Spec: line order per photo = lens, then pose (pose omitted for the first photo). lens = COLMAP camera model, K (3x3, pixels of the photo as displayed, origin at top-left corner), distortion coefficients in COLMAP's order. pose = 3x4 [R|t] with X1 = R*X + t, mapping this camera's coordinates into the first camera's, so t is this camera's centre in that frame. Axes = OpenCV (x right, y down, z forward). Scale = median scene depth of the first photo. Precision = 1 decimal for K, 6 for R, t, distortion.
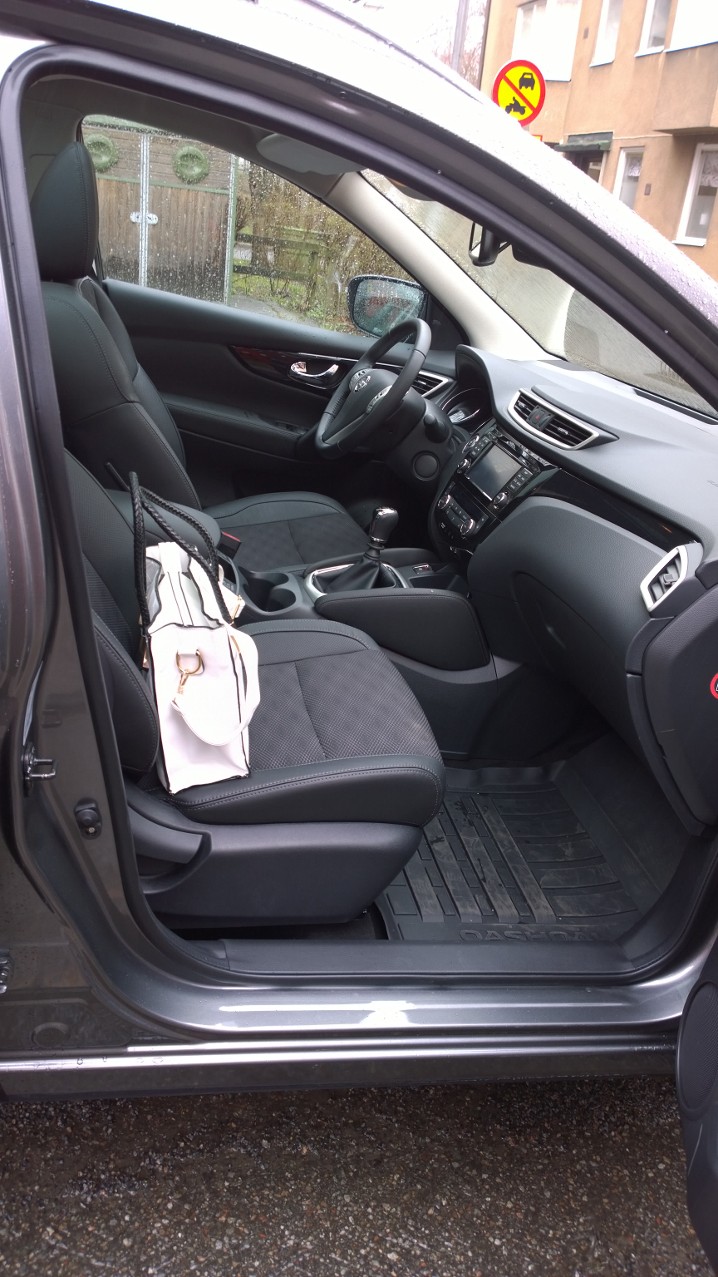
lens RADIAL K [[959.0, 0, 359.0], [0, 959.0, 638.5], [0, 0, 1]] dist [0.068469, -0.091913]
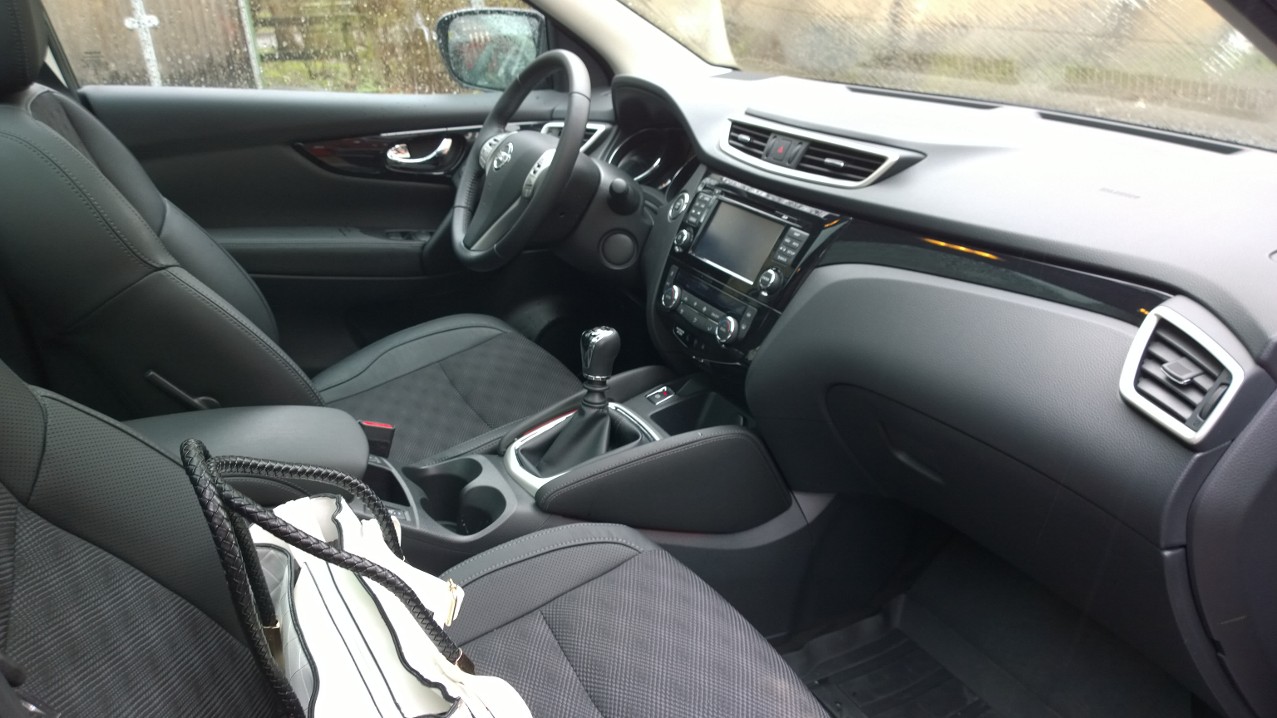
lens RADIAL K [[959.0, 0, 640.2], [0, 959.0, 384.3], [0, 0, 1]] dist [0.068469, -0.091913]
pose [[0.954697, -0.252543, 0.157404, -0.057401], [0.252461, 0.967382, 0.020848, -0.100513], [-0.157535, 0.019835, 0.987314, 0.316478]]
